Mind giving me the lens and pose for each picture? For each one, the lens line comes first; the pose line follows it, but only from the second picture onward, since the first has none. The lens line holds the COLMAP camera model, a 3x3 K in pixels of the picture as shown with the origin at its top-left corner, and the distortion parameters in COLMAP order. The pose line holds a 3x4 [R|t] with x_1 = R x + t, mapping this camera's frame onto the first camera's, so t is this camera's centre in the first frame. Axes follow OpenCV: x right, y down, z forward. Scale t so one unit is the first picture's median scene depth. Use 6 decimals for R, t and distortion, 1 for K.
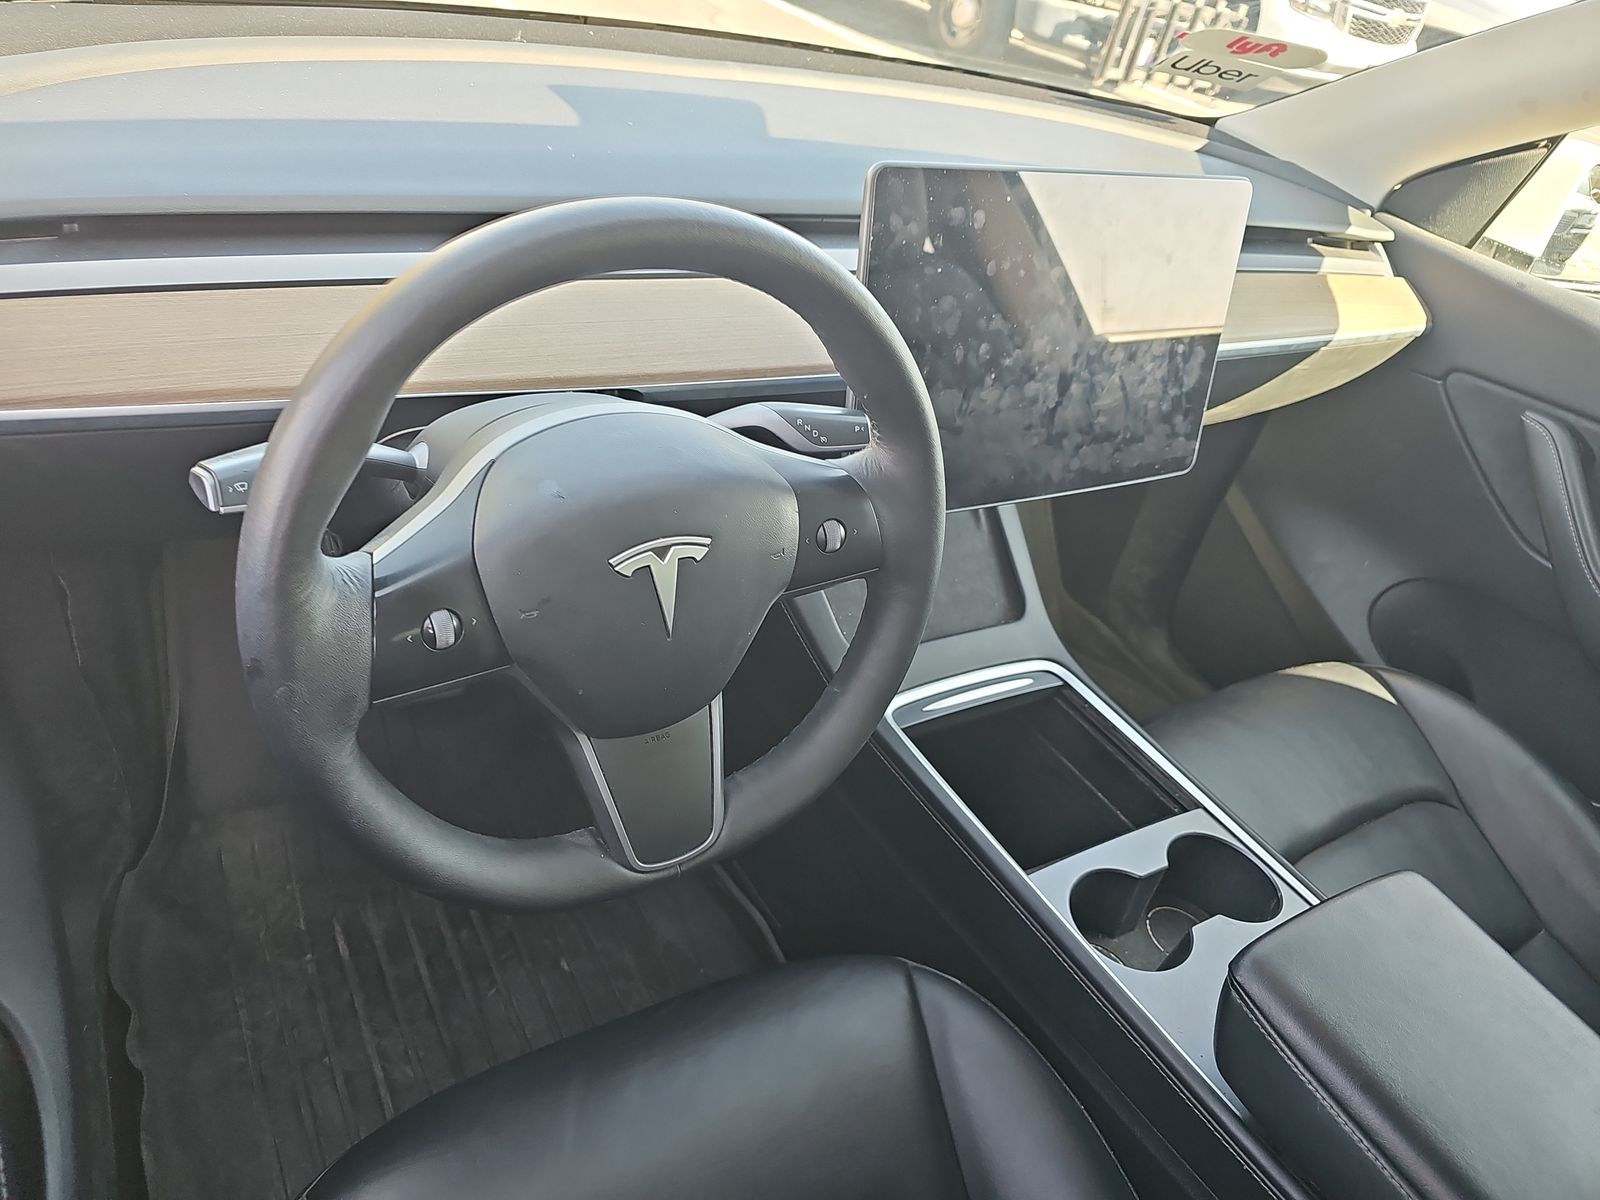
lens RADIAL K [[1103.6, 0, 749.3], [0, 1103.6, 591.9], [0, 0, 1]] dist [-0.000437, -0.007503]
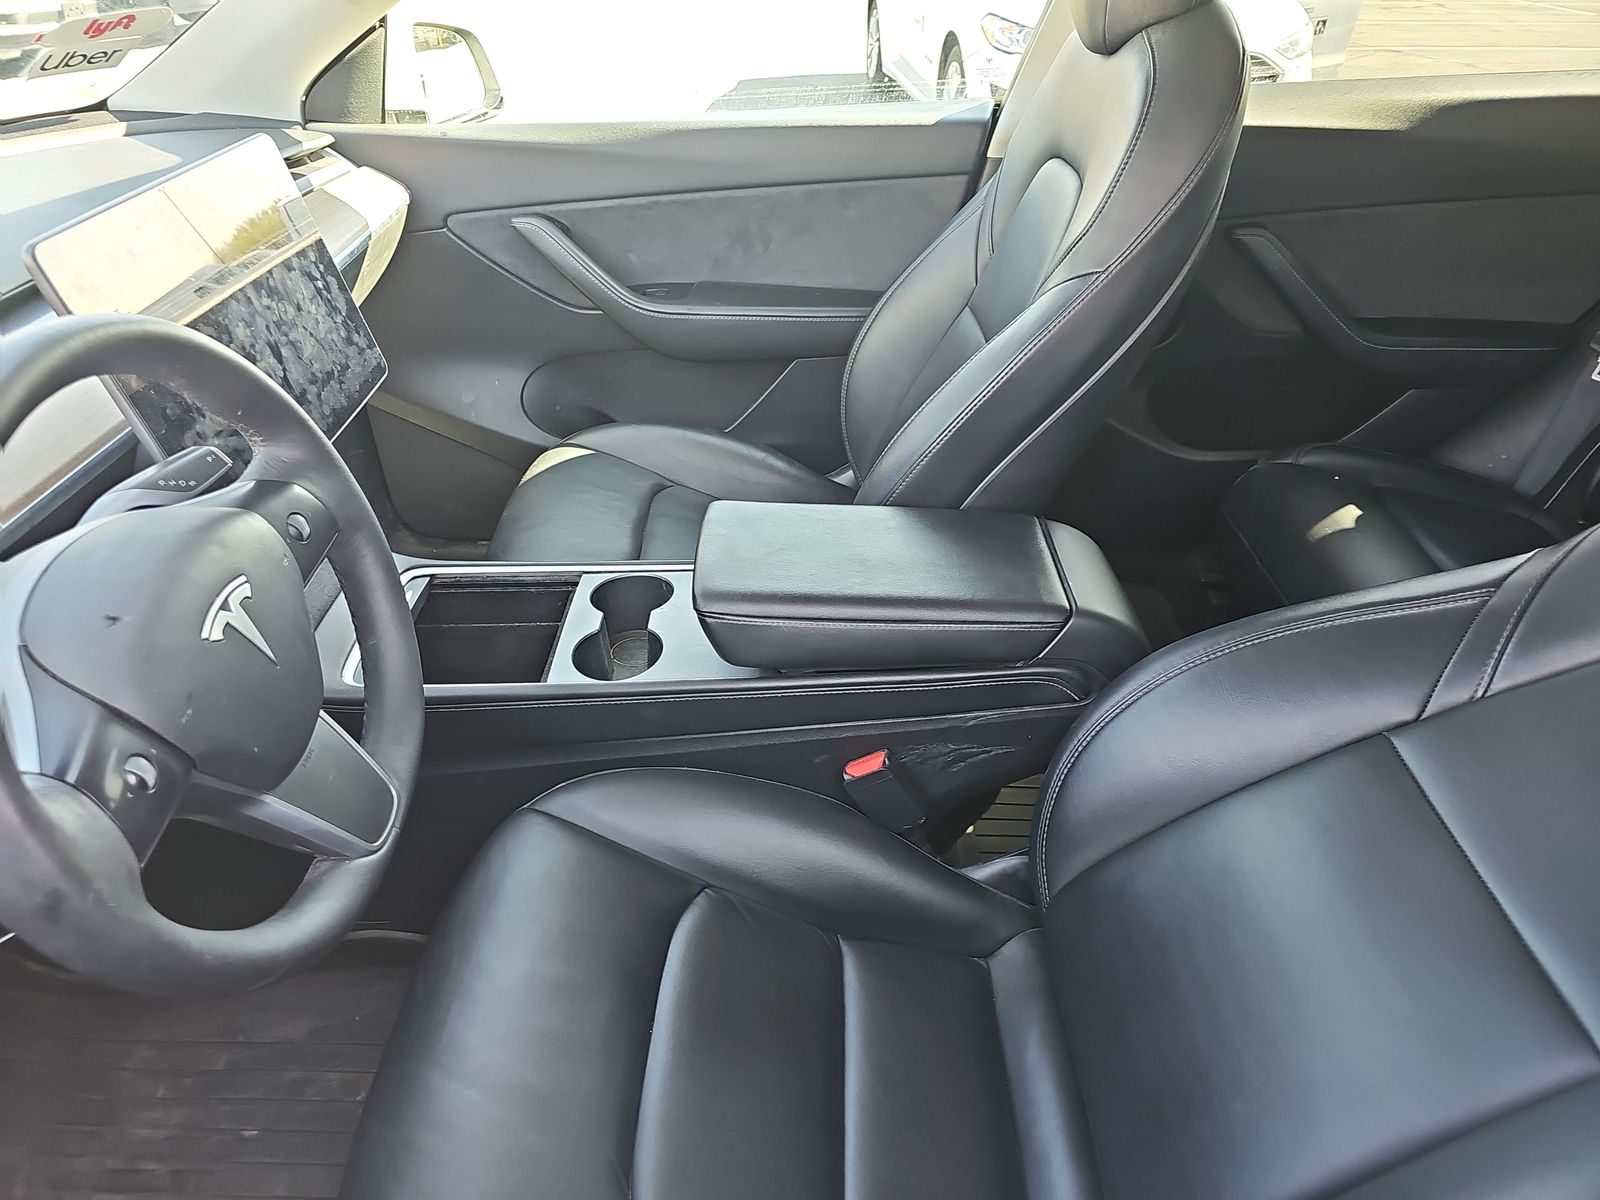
lens RADIAL K [[1068.2, 0, 807.1], [0, 1068.2, 617.3], [0, 0, 1]] dist [0.030188, -0.030668]
pose [[0.490509, -0.635031, 0.596771, -0.241128], [0.579951, 0.749019, 0.320356, -0.018581], [-0.650429, 0.188960, 0.735687, -0.105020]]
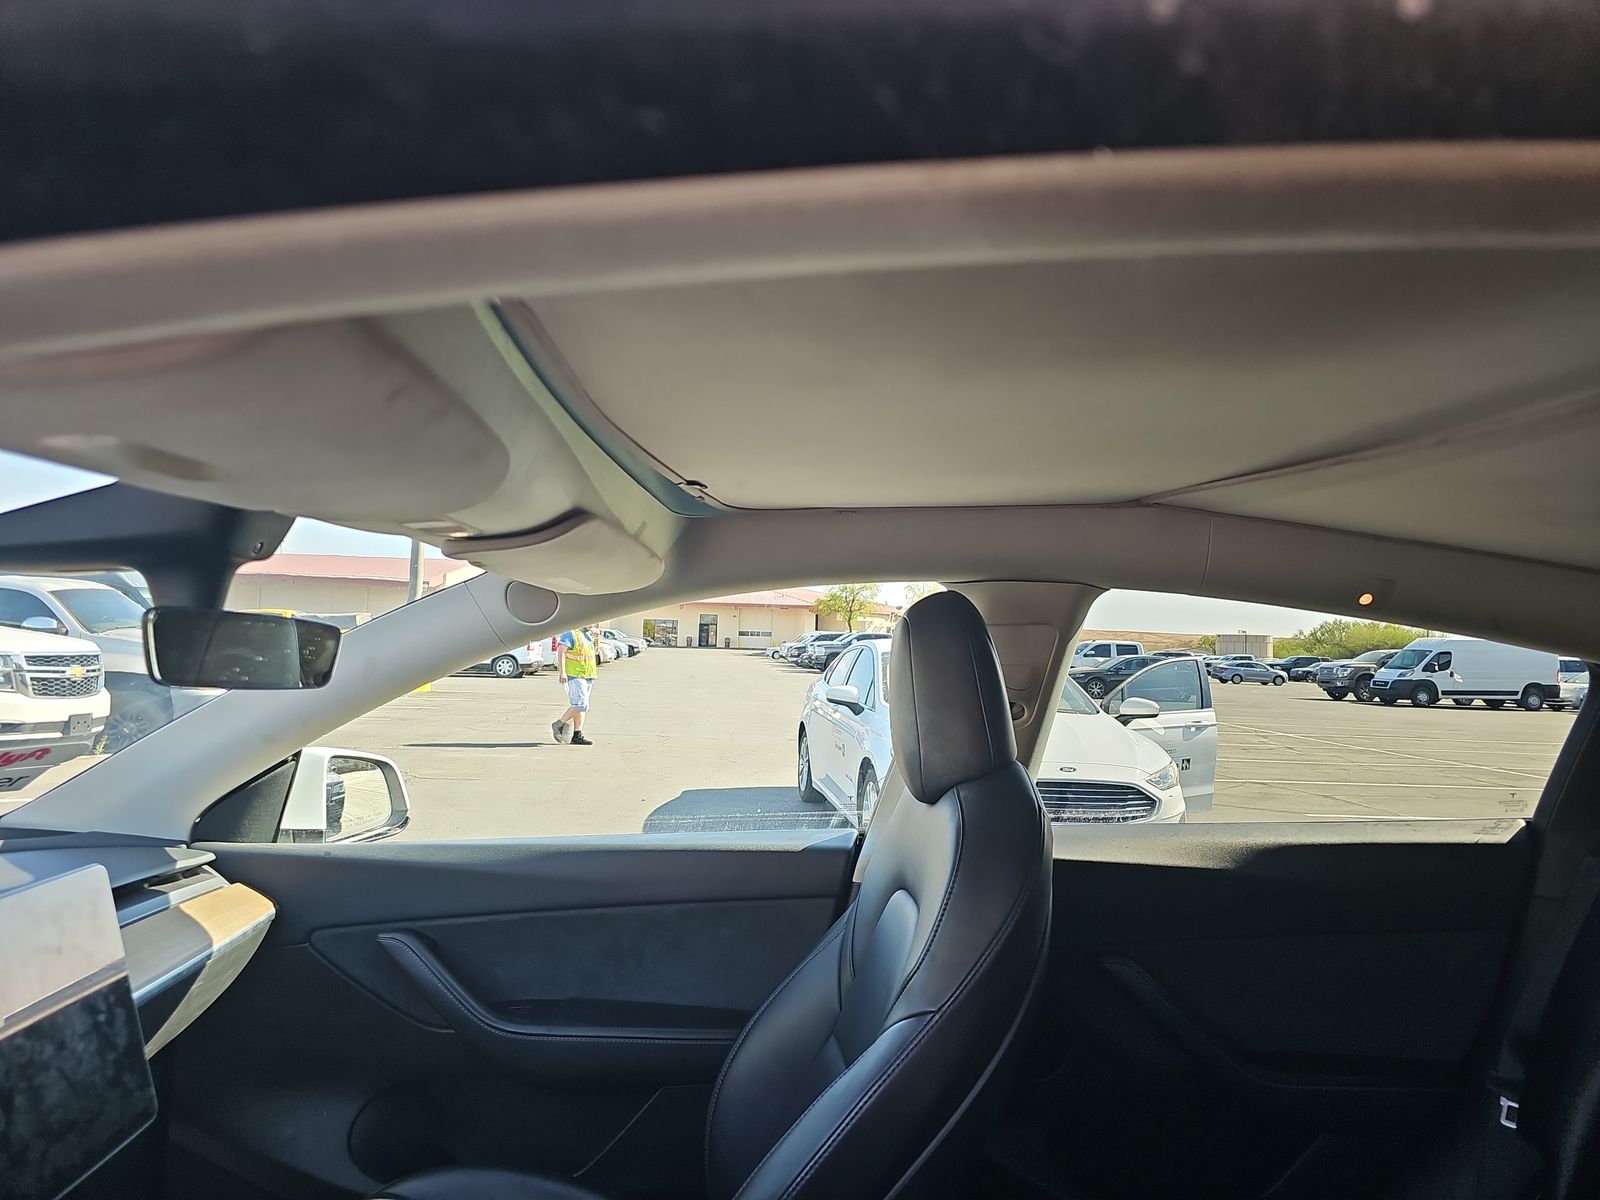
lens RADIAL K [[1065.5, 0, 800.0], [0, 1065.5, 600.0], [0, 0, 1]] dist [0.043652, -0.035243]
pose [[0.459364, -0.140084, 0.877132, -0.155767], [0.565387, 0.807722, -0.167101, 0.013141], [-0.685071, 0.572679, 0.450241, -0.174335]]
